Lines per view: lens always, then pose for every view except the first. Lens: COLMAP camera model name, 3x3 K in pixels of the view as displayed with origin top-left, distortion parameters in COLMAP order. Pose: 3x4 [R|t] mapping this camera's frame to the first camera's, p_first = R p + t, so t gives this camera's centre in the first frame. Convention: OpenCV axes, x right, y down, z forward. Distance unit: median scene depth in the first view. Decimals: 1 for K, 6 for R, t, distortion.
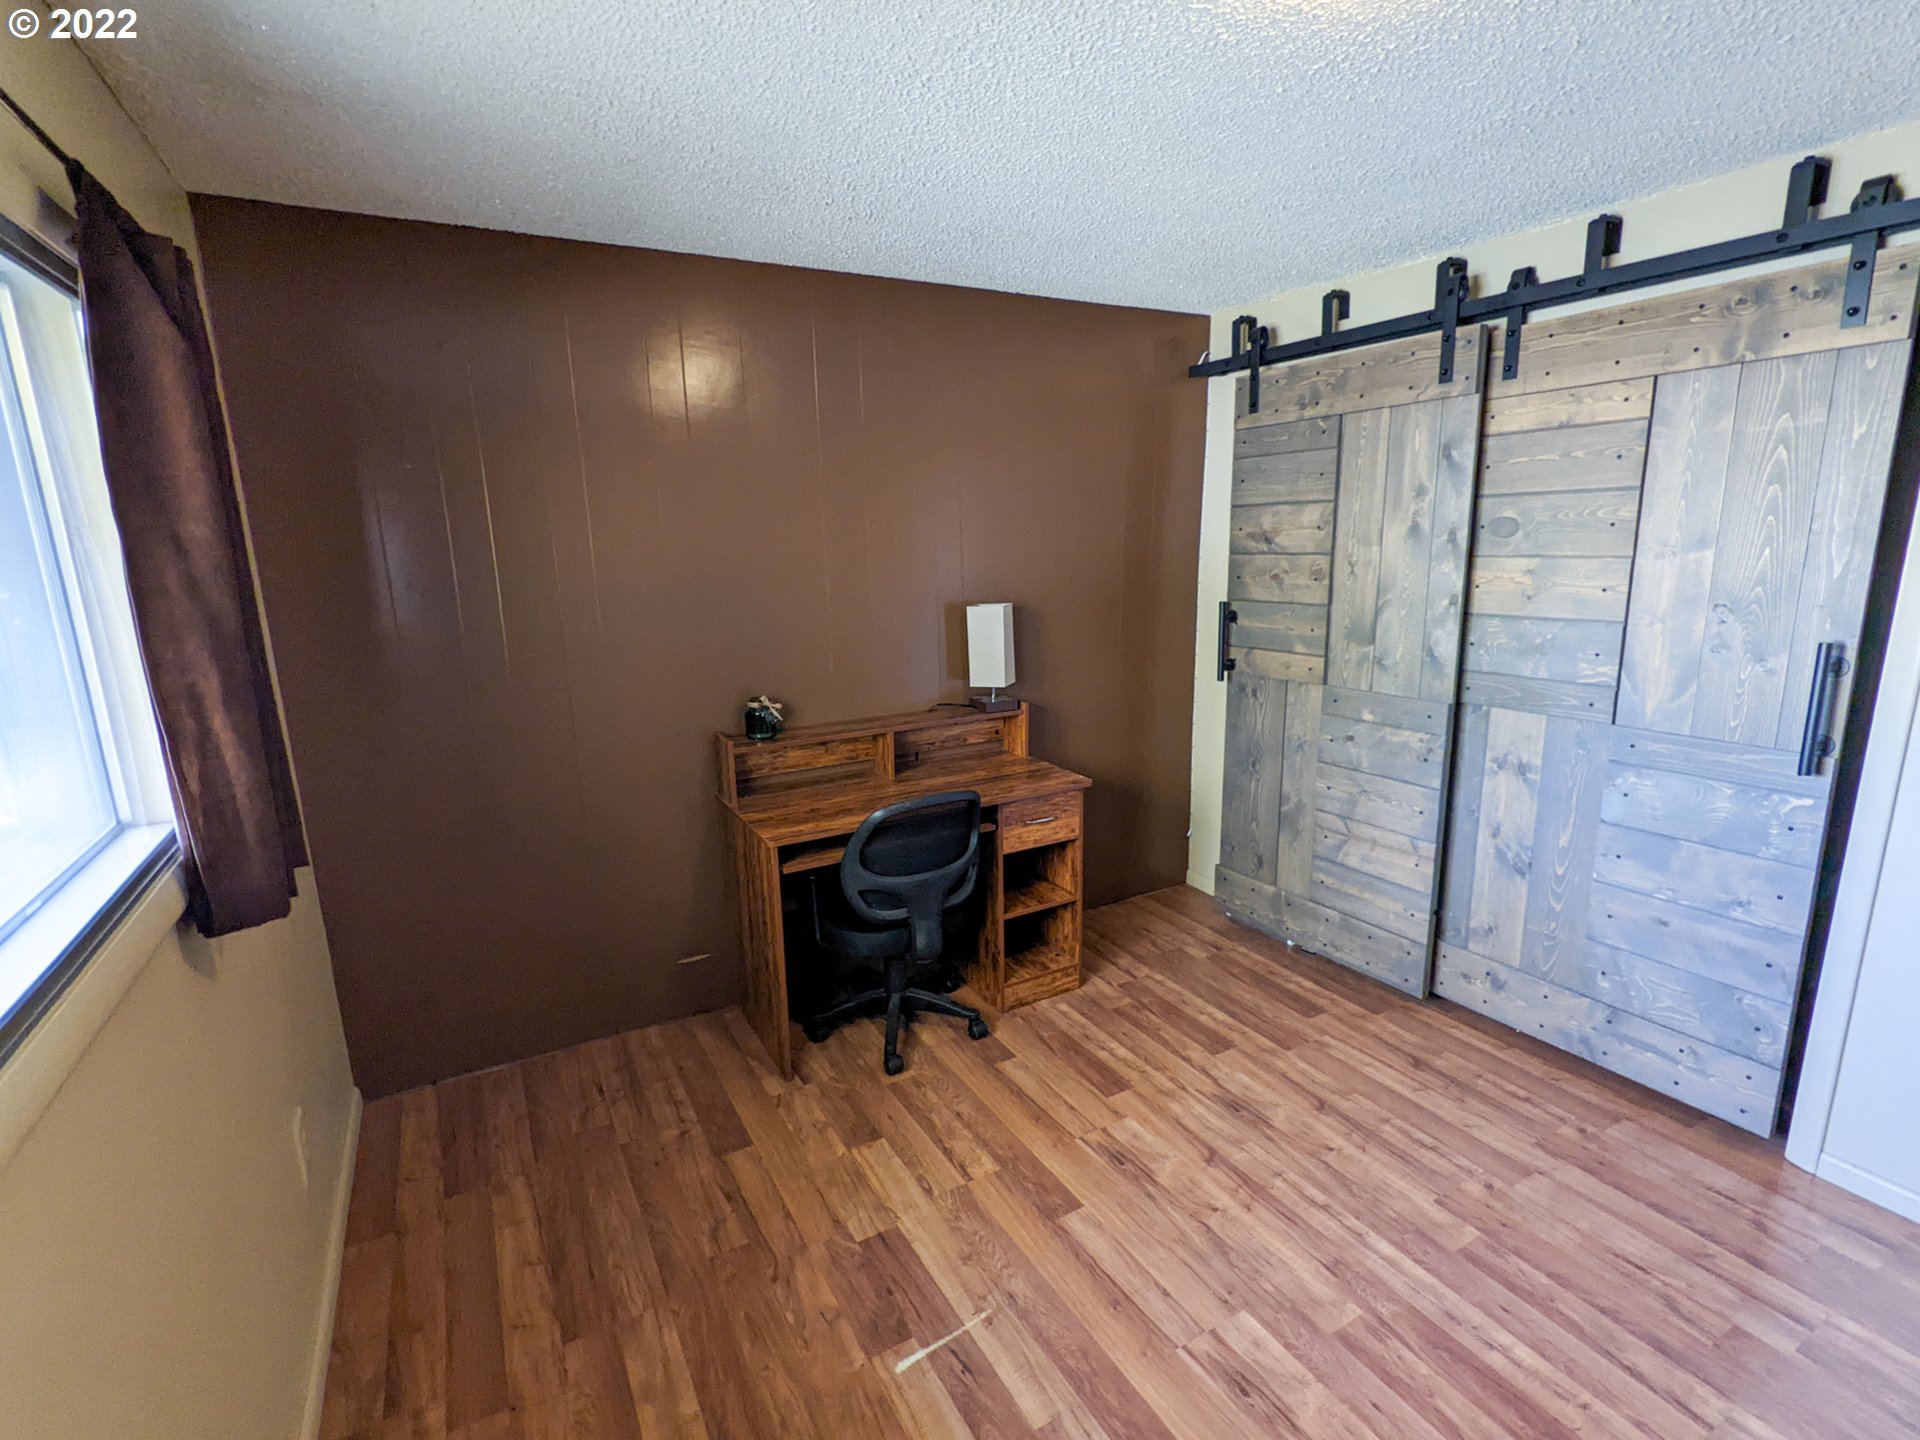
lens RADIAL K [[920.7, 0, 961.7], [0, 920.7, 727.6], [0, 0, 1]] dist [0.000753, 0.000431]
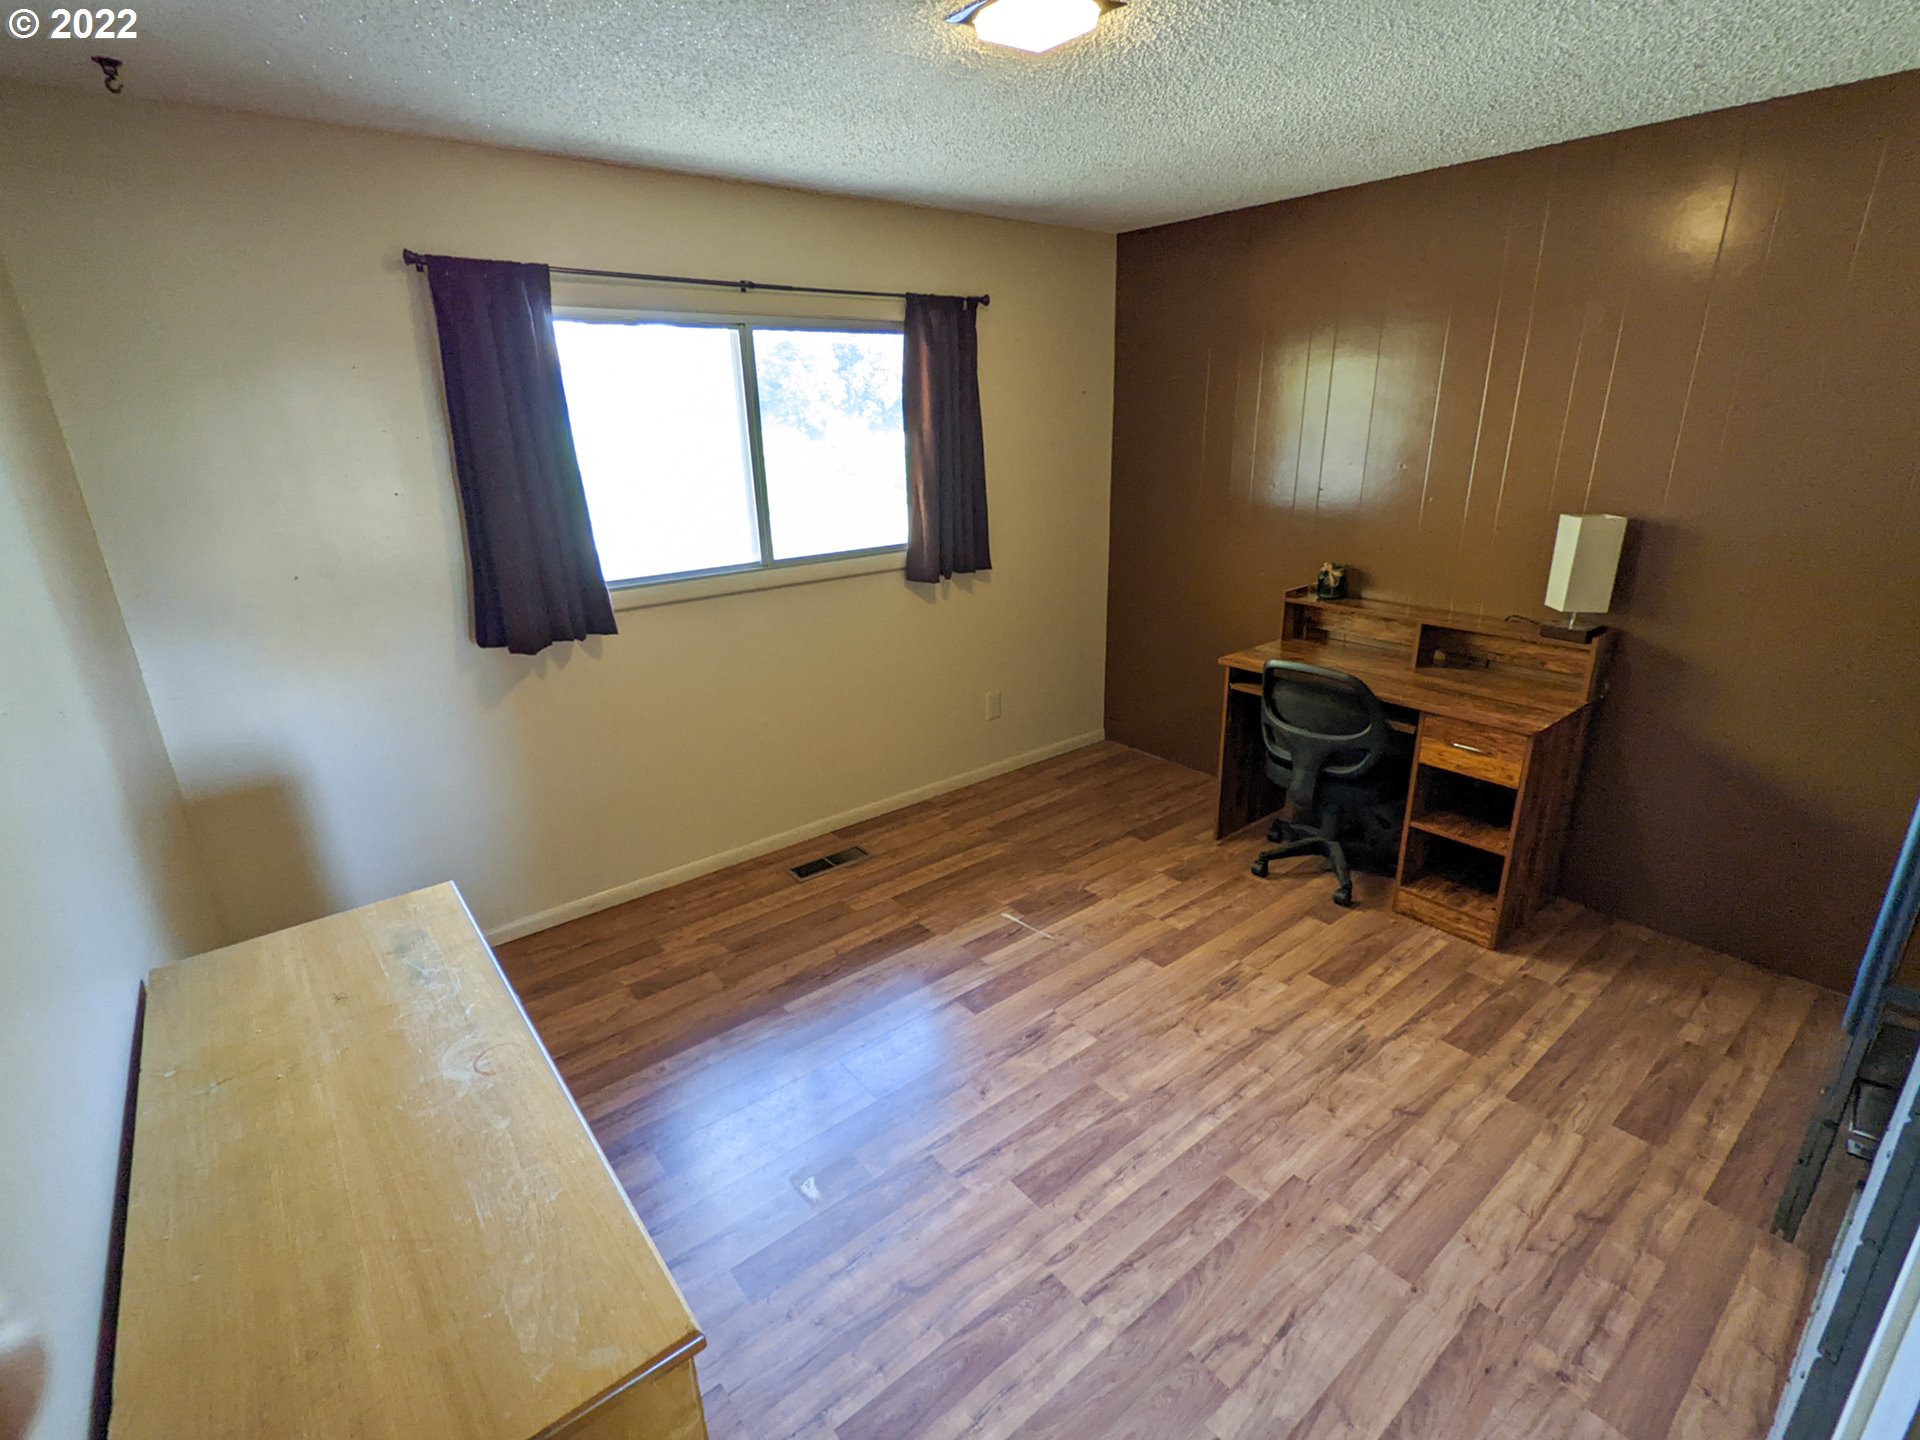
lens RADIAL K [[896.6, 0, 959.4], [0, 896.6, 726.9], [0, 0, 1]] dist [-0.000247, -0.000522]
pose [[0.164725, 0.346991, -0.923289, 0.972865], [-0.192448, 0.929393, 0.314949, -0.125545], [0.967383, 0.125805, 0.219872, 0.332799]]
